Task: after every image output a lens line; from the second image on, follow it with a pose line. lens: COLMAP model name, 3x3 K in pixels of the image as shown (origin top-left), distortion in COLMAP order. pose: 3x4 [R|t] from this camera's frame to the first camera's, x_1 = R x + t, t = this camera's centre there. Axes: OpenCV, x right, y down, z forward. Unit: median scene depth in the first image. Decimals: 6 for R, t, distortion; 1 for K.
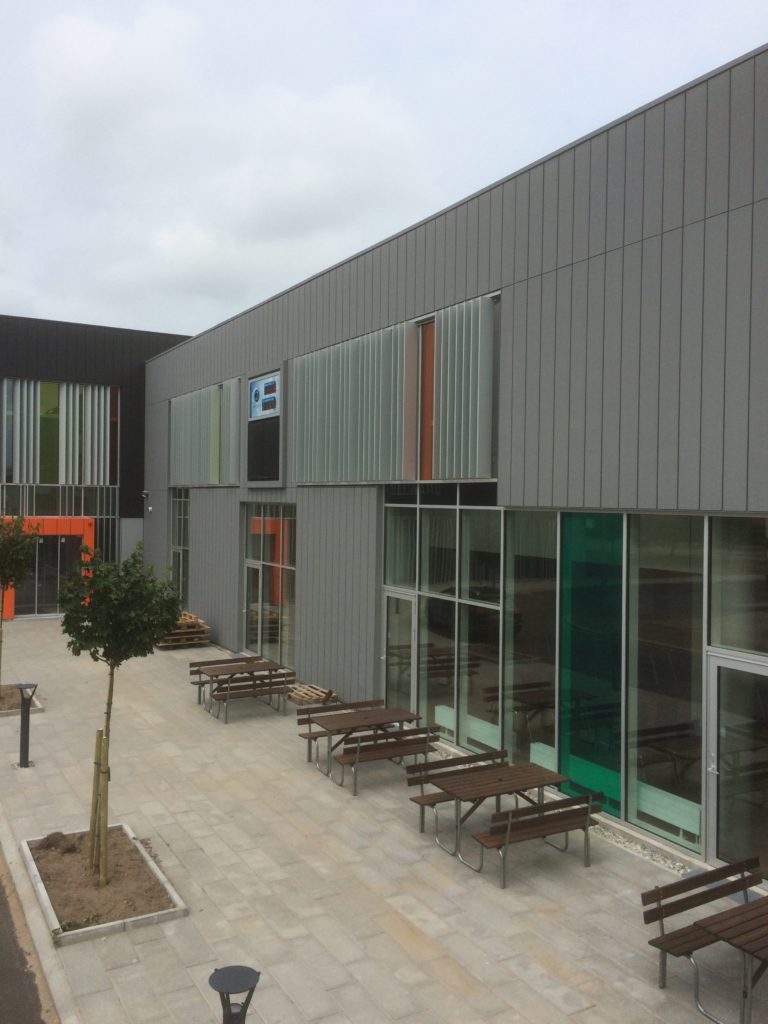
lens RADIAL K [[872.7, 0, 384.0], [0, 872.7, 512.0], [0, 0, 1]] dist [0.034340, -0.006891]
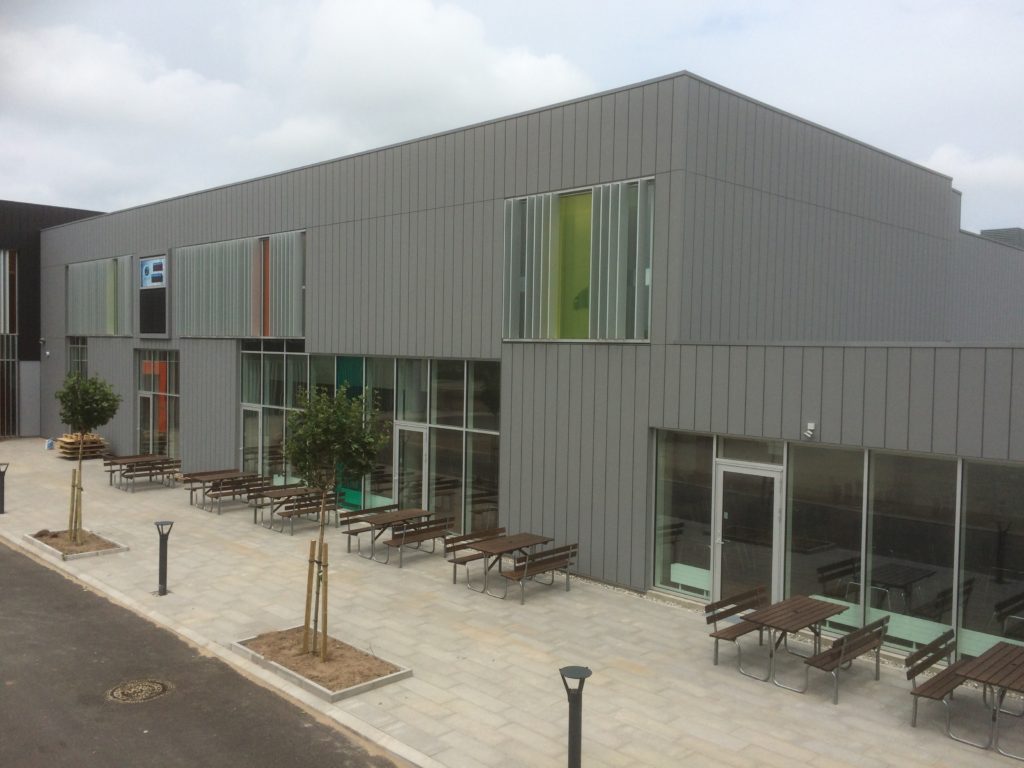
lens RADIAL K [[872.7, 0, 512.0], [0, 872.7, 384.0], [0, 0, 1]] dist [0.034340, -0.006891]
pose [[0.963757, -0.006657, 0.266698, 0.048873], [-0.001500, 0.999538, 0.030368, 0.001537], [-0.266776, -0.029668, 0.963302, -0.628018]]
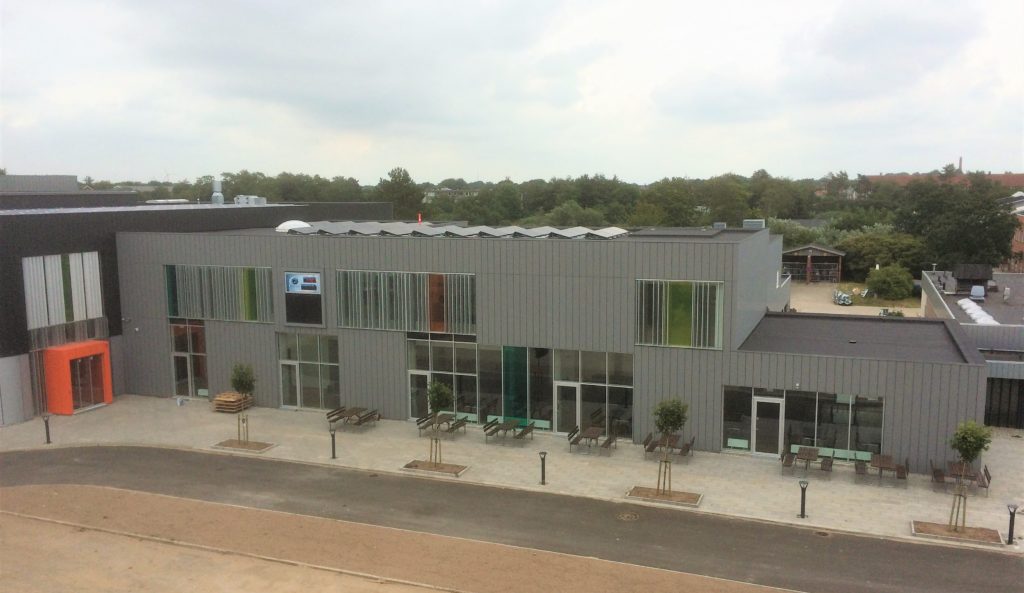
lens RADIAL K [[847.6, 0, 512.0], [0, 847.6, 296.5], [0, 0, 1]] dist [0.001424, 0.000595]
pose [[0.783540, -0.095710, 0.613925, -1.243100], [0.030770, 0.992830, 0.115510, -0.400429], [-0.620579, -0.071616, 0.780867, -1.098219]]
